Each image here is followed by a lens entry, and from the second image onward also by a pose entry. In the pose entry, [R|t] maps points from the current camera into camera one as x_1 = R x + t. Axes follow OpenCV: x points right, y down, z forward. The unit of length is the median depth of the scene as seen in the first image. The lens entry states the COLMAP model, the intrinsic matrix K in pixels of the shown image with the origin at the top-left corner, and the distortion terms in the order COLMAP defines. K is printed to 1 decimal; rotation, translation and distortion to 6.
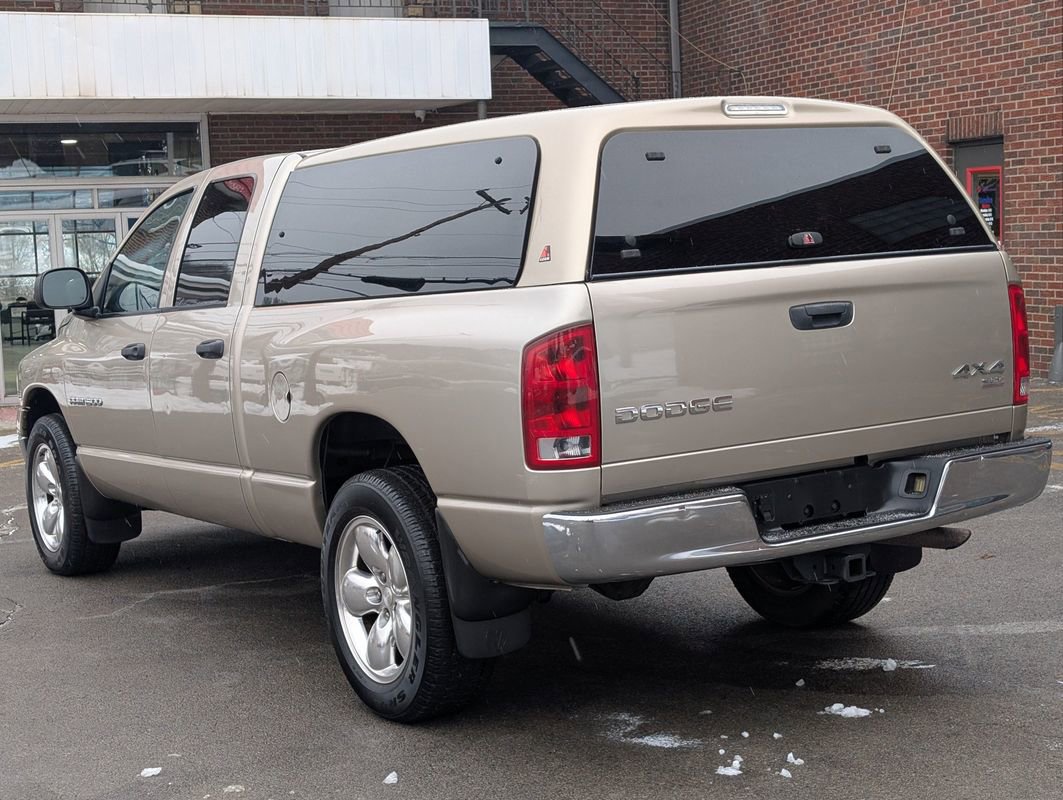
lens RADIAL K [[1646.8, 0, 531.5], [0, 1646.8, 400.0], [0, 0, 1]] dist [0.216693, -0.931373]
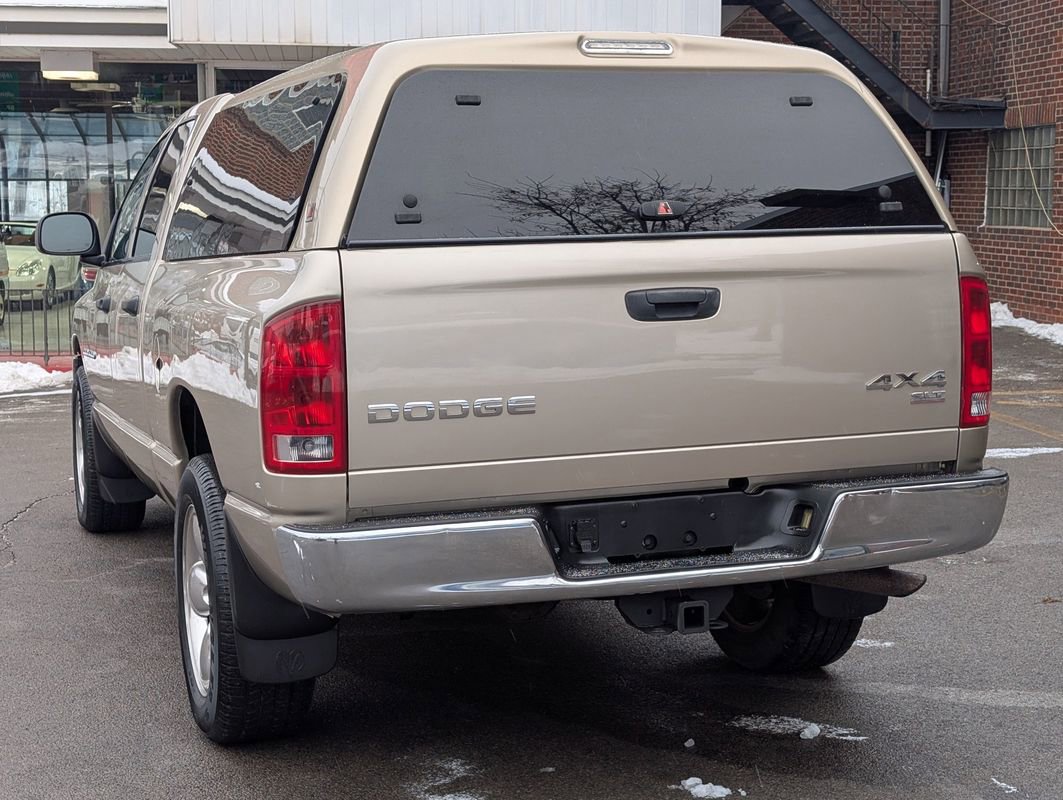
lens RADIAL K [[1646.8, 0, 531.5], [0, 1646.8, 400.0], [0, 0, 1]] dist [0.216693, -0.931373]
pose [[0.975729, 0.061704, -0.210108, 0.269657], [-0.056708, 0.997948, 0.029730, -0.023208], [0.211512, -0.017094, 0.977226, 0.187427]]
